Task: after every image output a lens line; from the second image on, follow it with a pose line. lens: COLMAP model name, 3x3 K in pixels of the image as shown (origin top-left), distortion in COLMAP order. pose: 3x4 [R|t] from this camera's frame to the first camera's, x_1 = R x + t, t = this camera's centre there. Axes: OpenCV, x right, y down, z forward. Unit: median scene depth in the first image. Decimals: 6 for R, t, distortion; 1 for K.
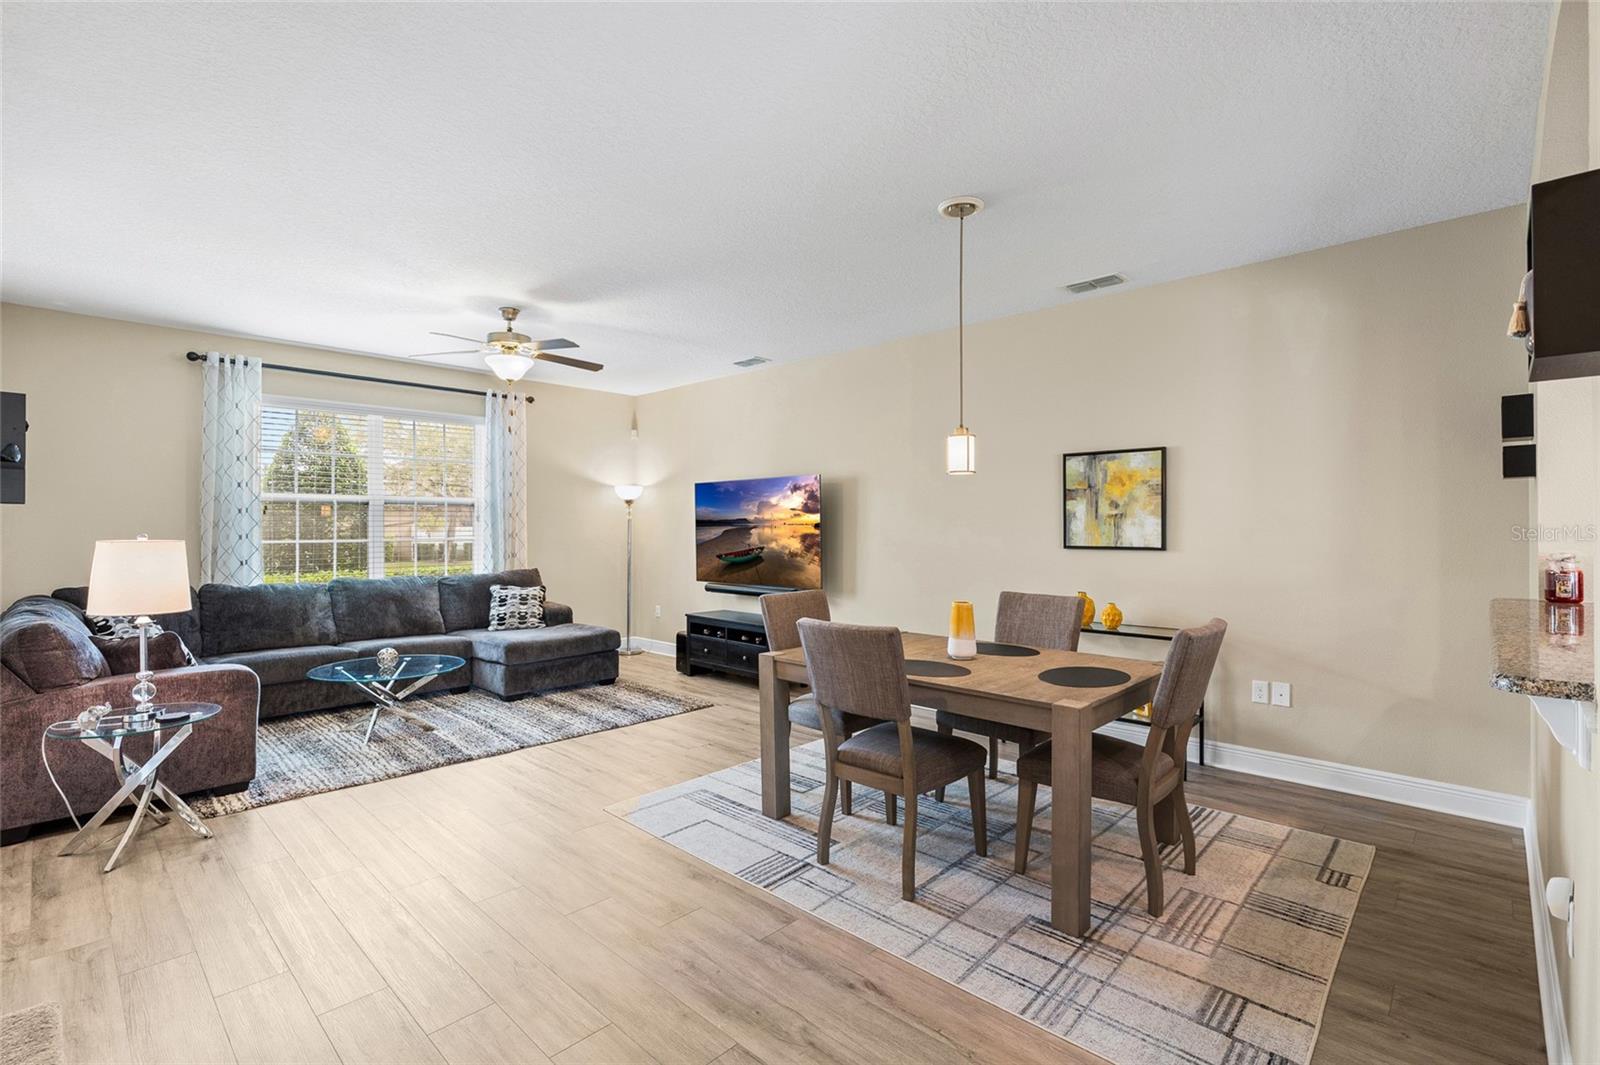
lens RADIAL K [[722.9, 0, 797.8], [0, 722.9, 530.1], [0, 0, 1]] dist [-0.010647, 0.003030]
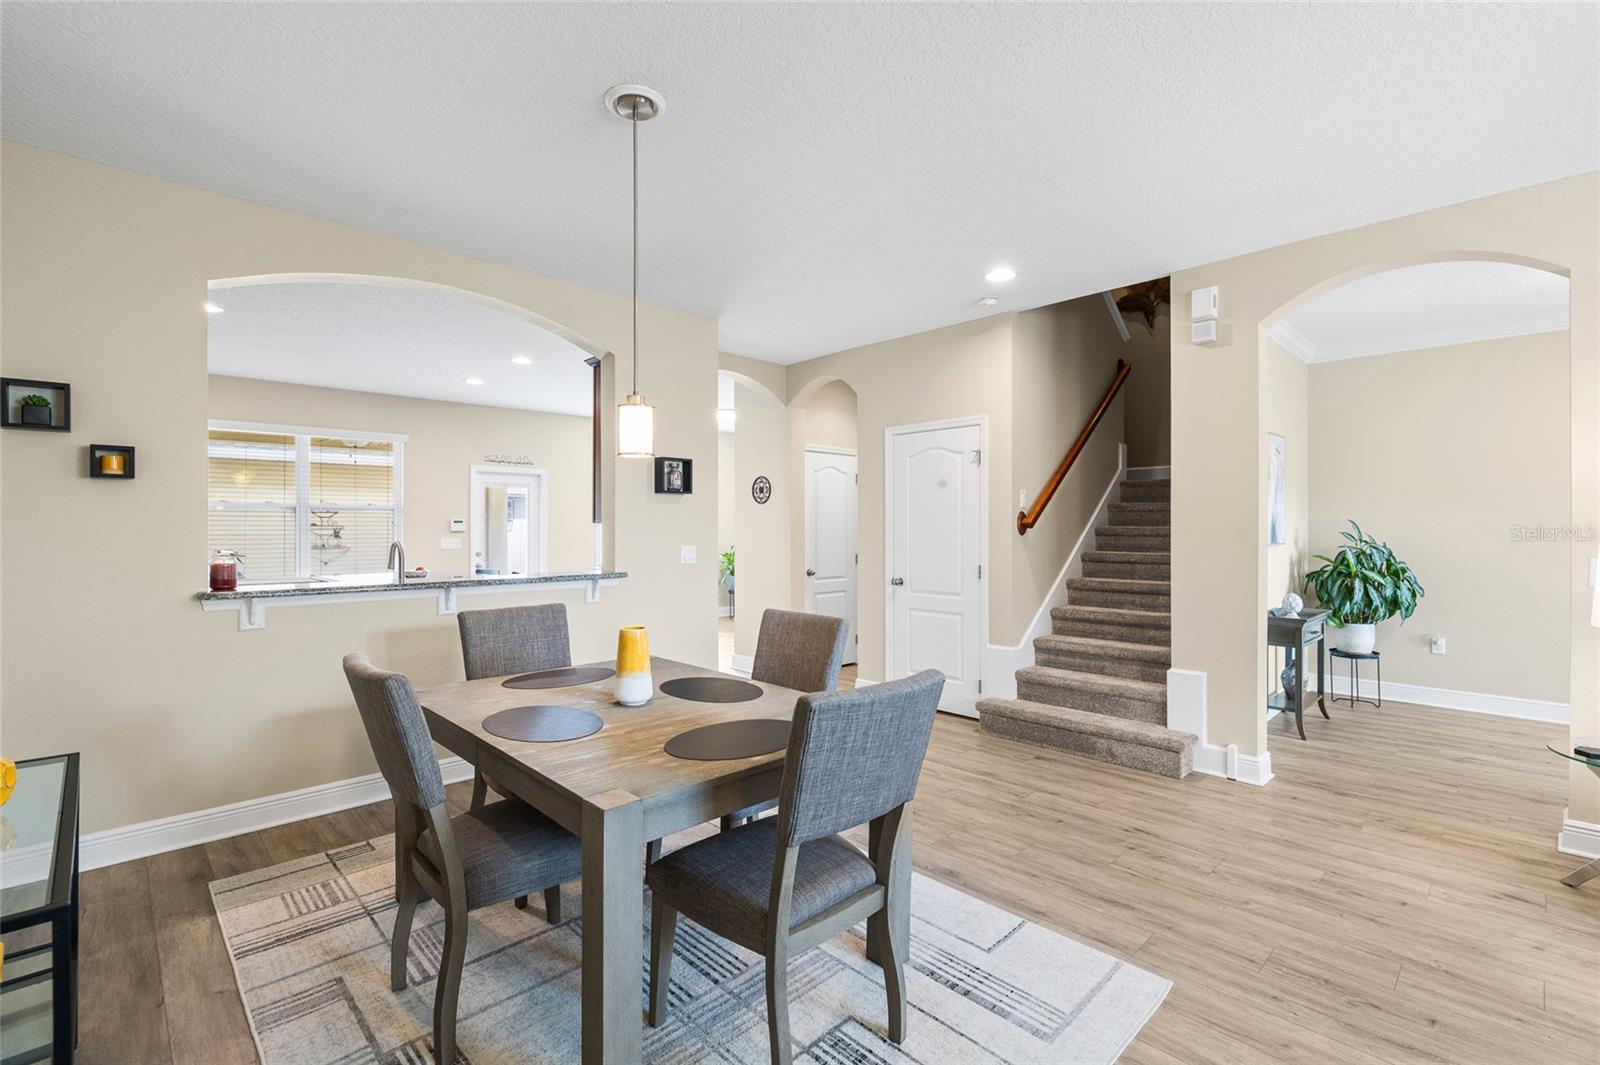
lens RADIAL K [[722.9, 0, 802.0], [0, 722.9, 526.8], [0, 0, 1]] dist [-0.010647, 0.003030]
pose [[-0.999354, 0.001425, 0.035907, 0.016071], [0.001543, 0.999993, 0.003284, -0.004262], [-0.035902, 0.003337, -0.999350, 1.086879]]
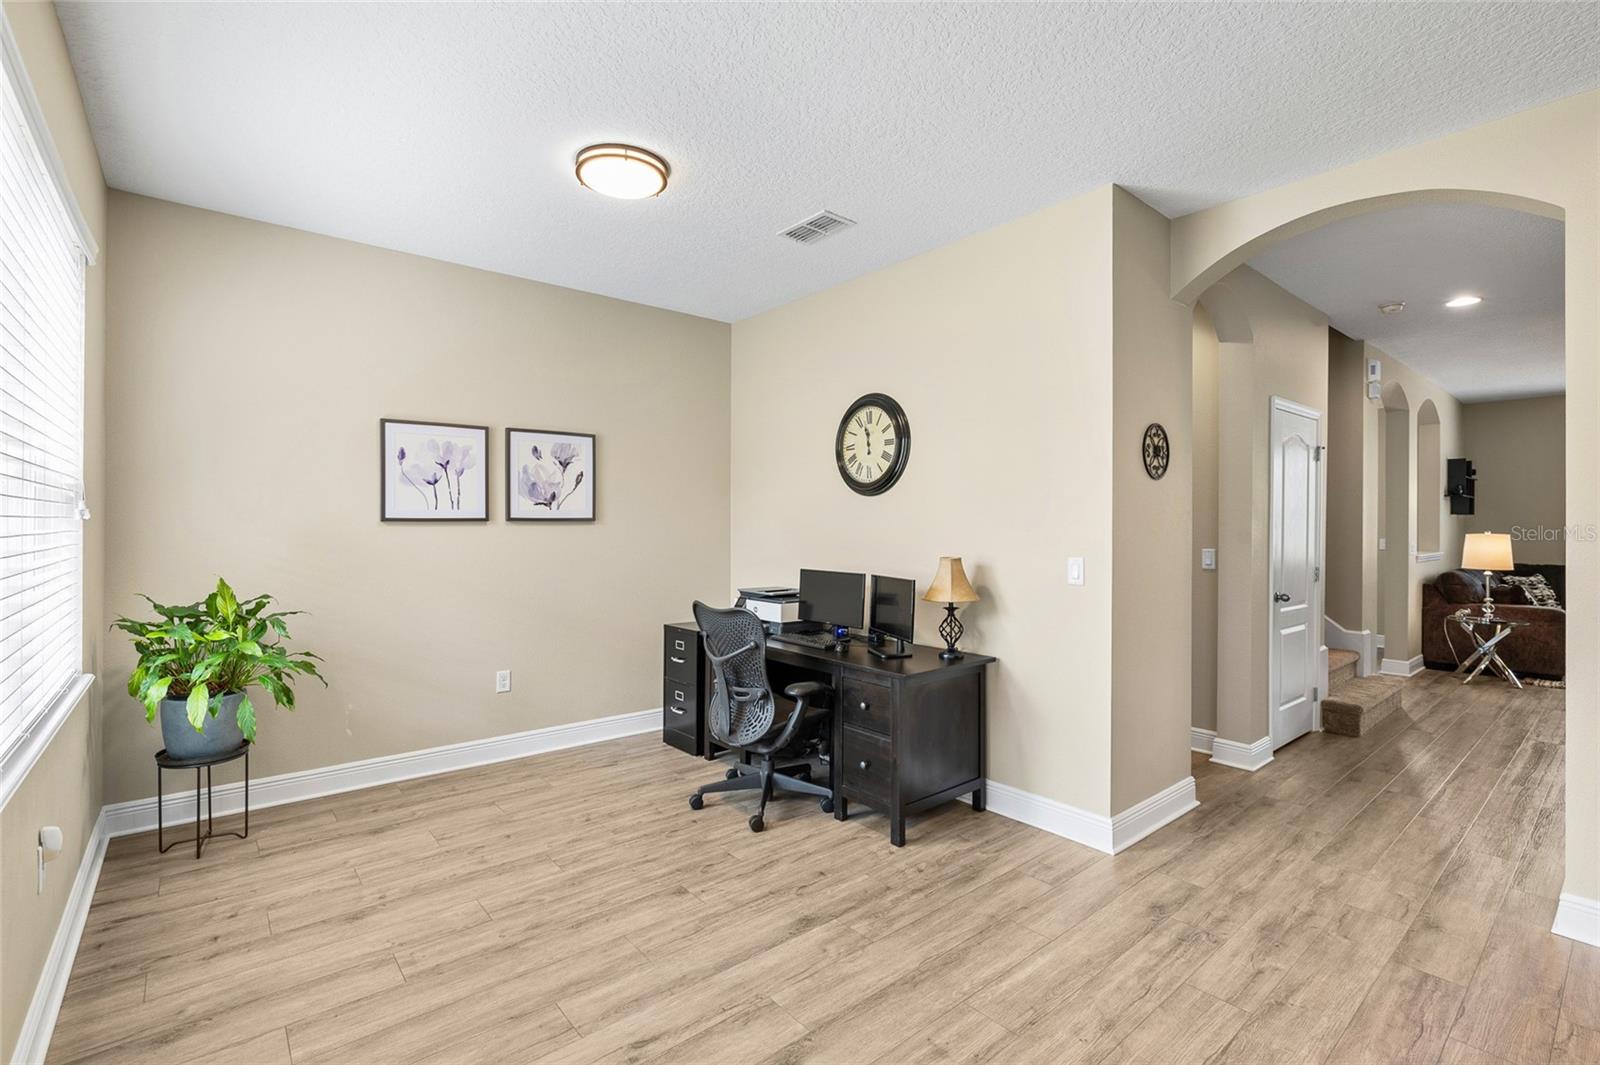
lens RADIAL K [[722.9, 0, 801.8], [0, 722.9, 528.5], [0, 0, 1]] dist [-0.010647, 0.003030]
pose [[-0.110285, 0.002277, -0.993897, 0.790548], [-0.004651, 0.999985, 0.002807, 0.001356], [0.993889, 0.004932, -0.110273, -0.427037]]
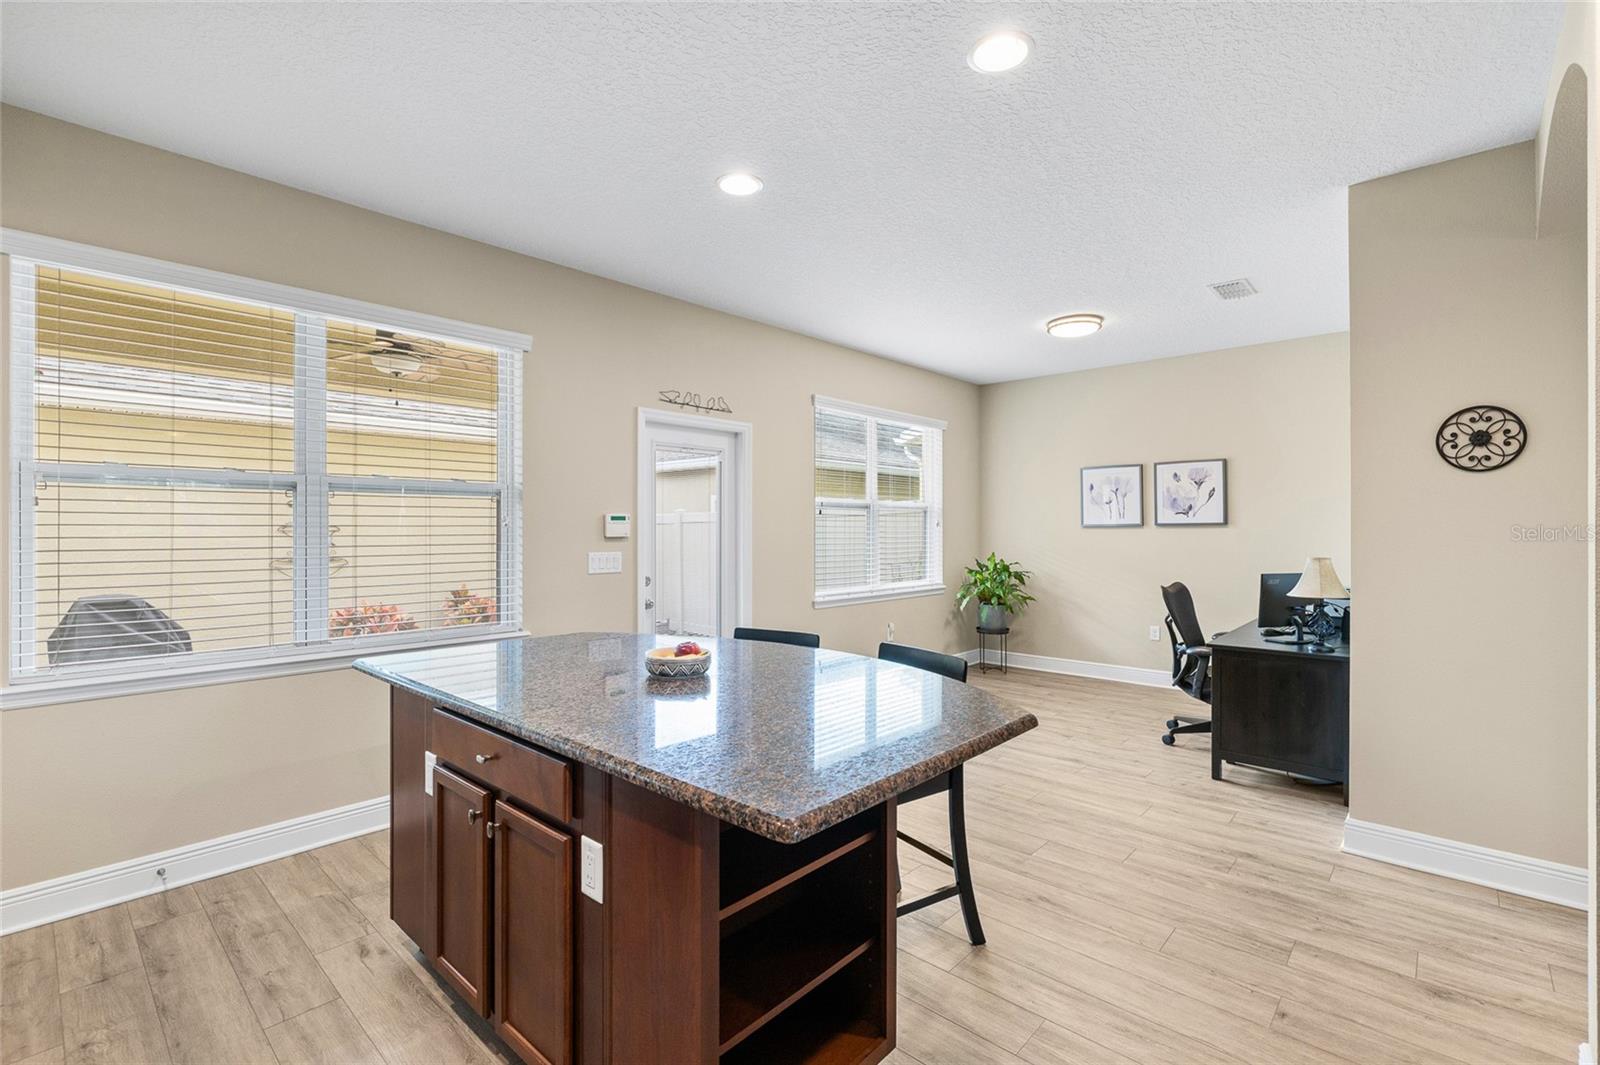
lens RADIAL K [[722.9, 0, 793.8], [0, 722.9, 529.8], [0, 0, 1]] dist [-0.010647, 0.003030]
pose [[-0.999888, 0.001852, -0.014844, 0.646842], [0.001810, 0.999994, 0.002846, -0.000589], [0.014849, 0.002819, -0.999886, 0.324599]]
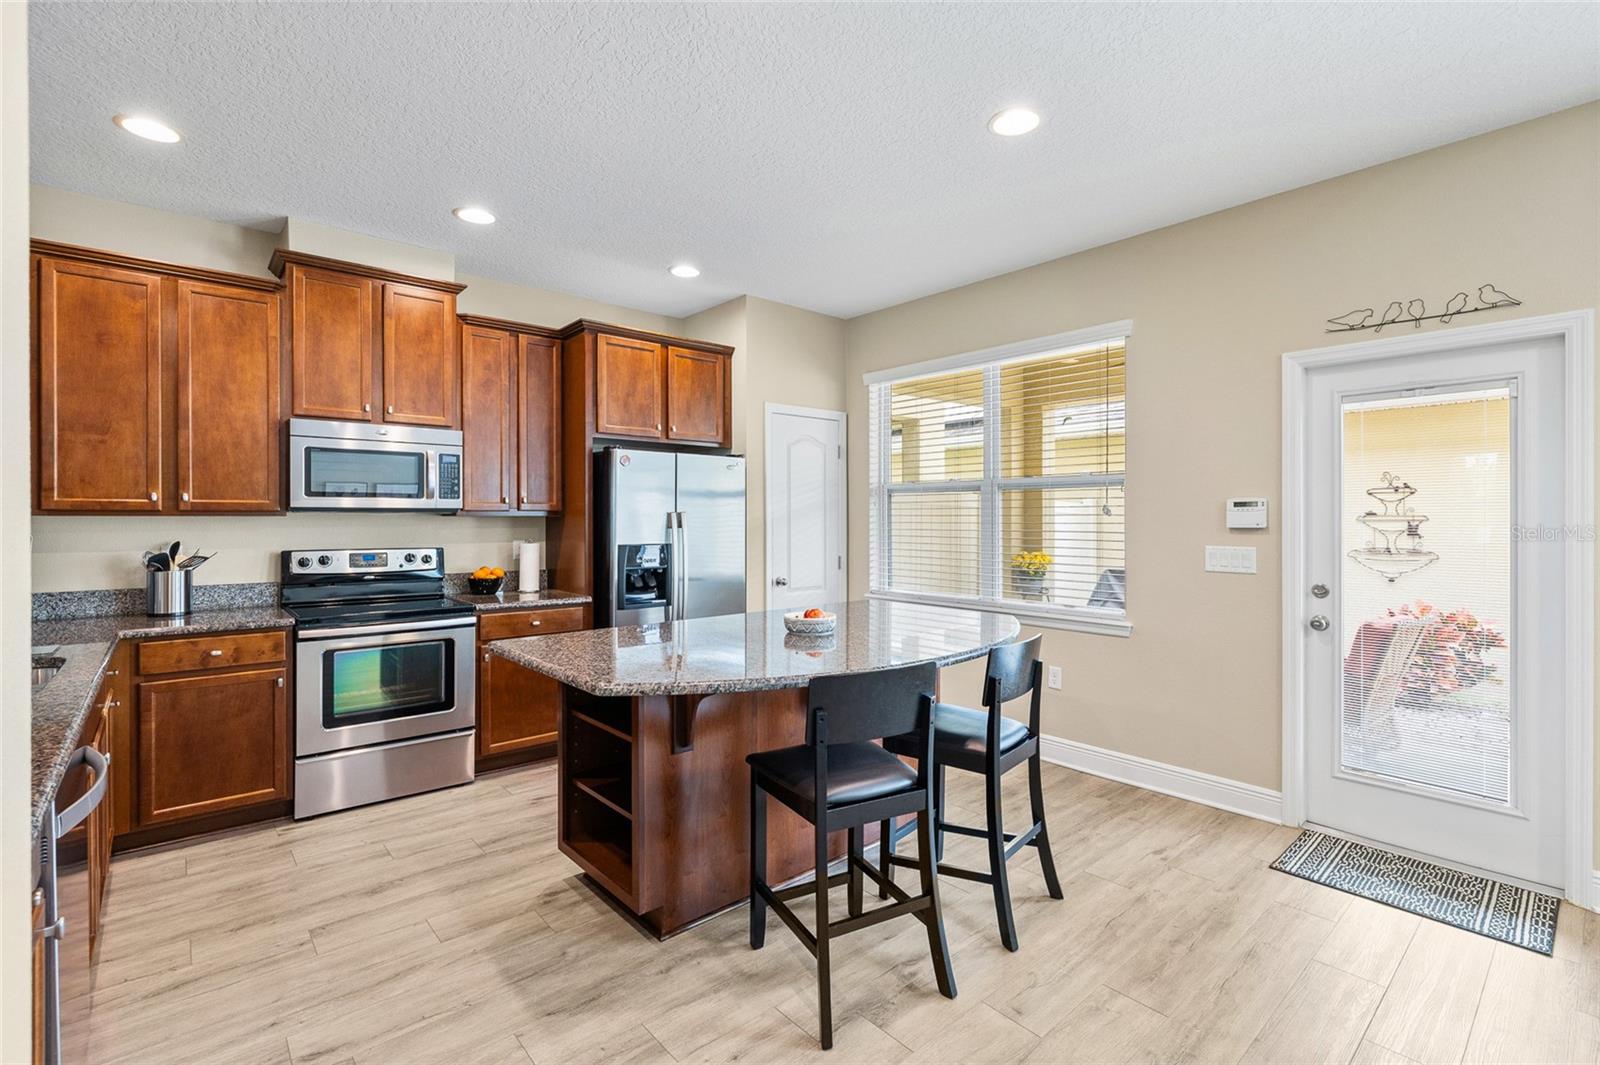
lens RADIAL K [[722.9, 0, 803.2], [0, 722.9, 519.9], [0, 0, 1]] dist [-0.010647, 0.003030]
pose [[0.092027, -0.001379, 0.995756, 0.171761], [0.003369, 0.999994, 0.001074, 0.000331], [-0.995751, 0.003256, 0.092031, -0.146217]]
